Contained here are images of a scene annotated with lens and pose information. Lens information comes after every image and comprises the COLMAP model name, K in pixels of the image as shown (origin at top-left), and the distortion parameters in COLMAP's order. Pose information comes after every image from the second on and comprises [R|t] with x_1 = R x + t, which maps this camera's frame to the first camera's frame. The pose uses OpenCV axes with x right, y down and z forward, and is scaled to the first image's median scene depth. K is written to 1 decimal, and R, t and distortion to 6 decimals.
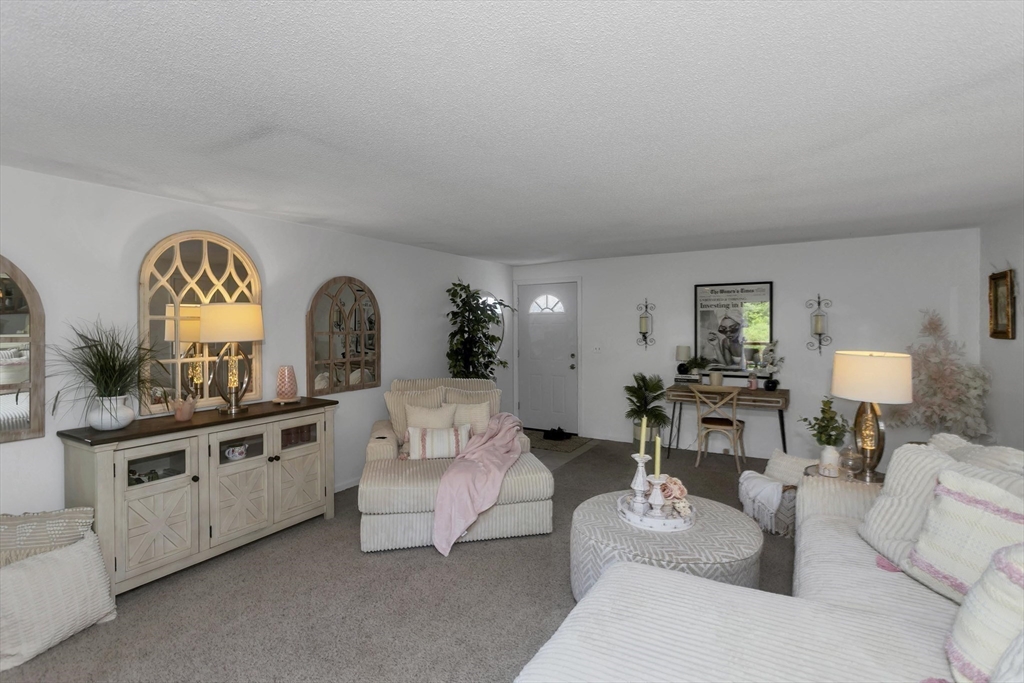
lens RADIAL K [[492.6, 0, 513.4], [0, 492.6, 335.6], [0, 0, 1]] dist [0.013081, -0.001538]
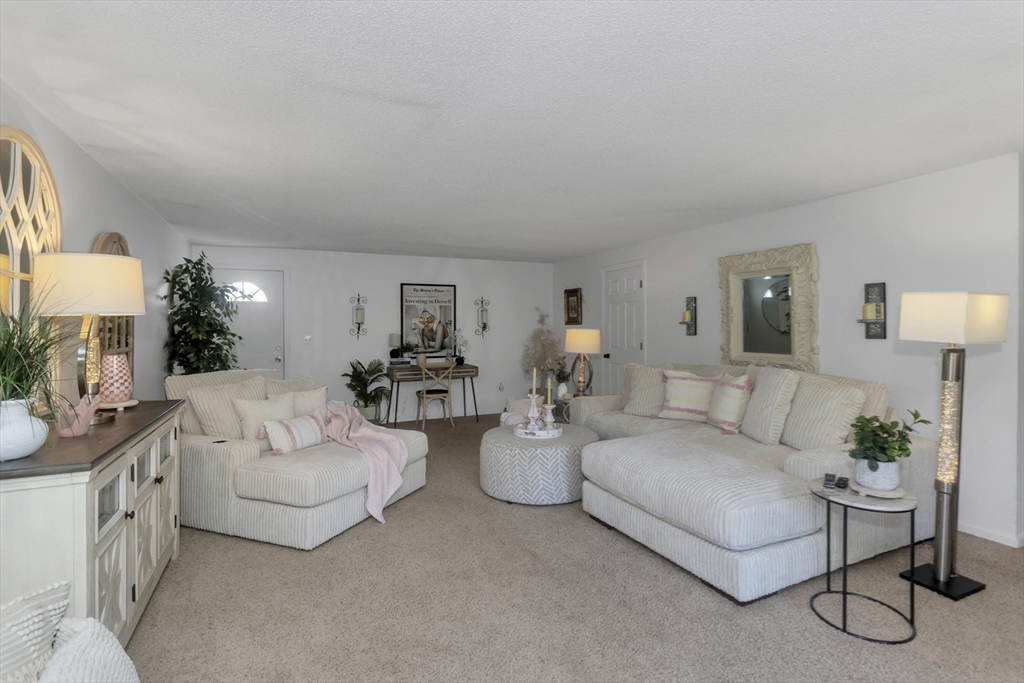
lens RADIAL K [[492.6, 0, 508.4], [0, 492.6, 334.8], [0, 0, 1]] dist [0.013081, -0.001538]
pose [[0.593549, -0.011520, 0.804715, -0.659790], [0.013522, 0.999899, 0.004340, 0.031003], [-0.804684, 0.008306, 0.593645, 0.116371]]
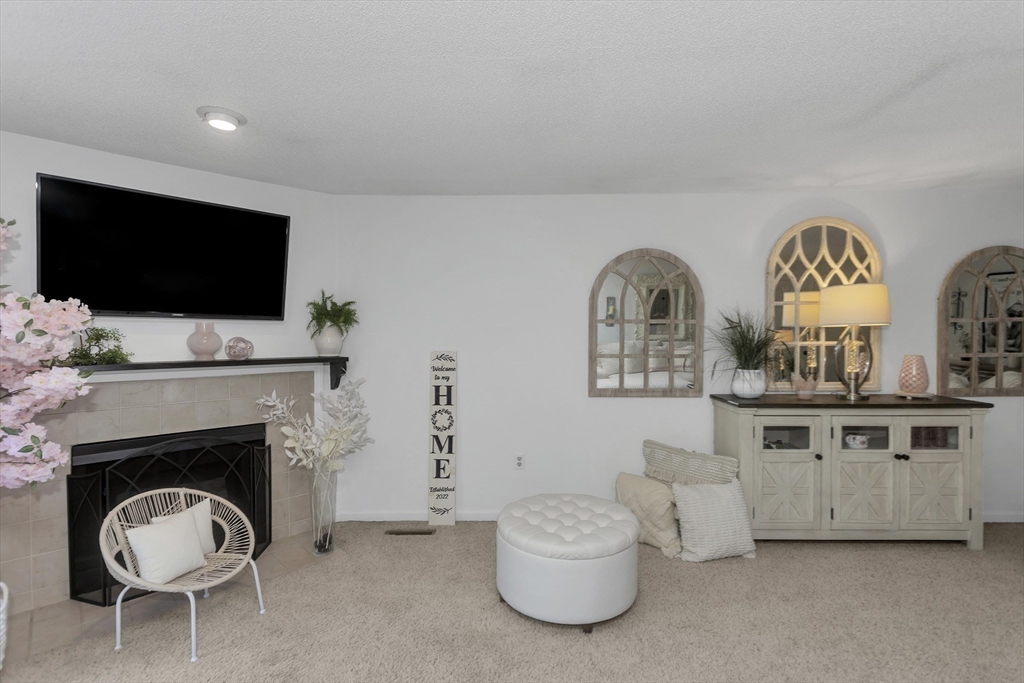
lens RADIAL K [[492.6, 0, 516.8], [0, 492.6, 342.4], [0, 0, 1]] dist [0.013081, -0.001538]
pose [[0.498208, 0.023235, -0.866746, -0.059304], [-0.010840, 0.999730, 0.020569, 0.031924], [0.866990, -0.000852, 0.498325, -0.042795]]
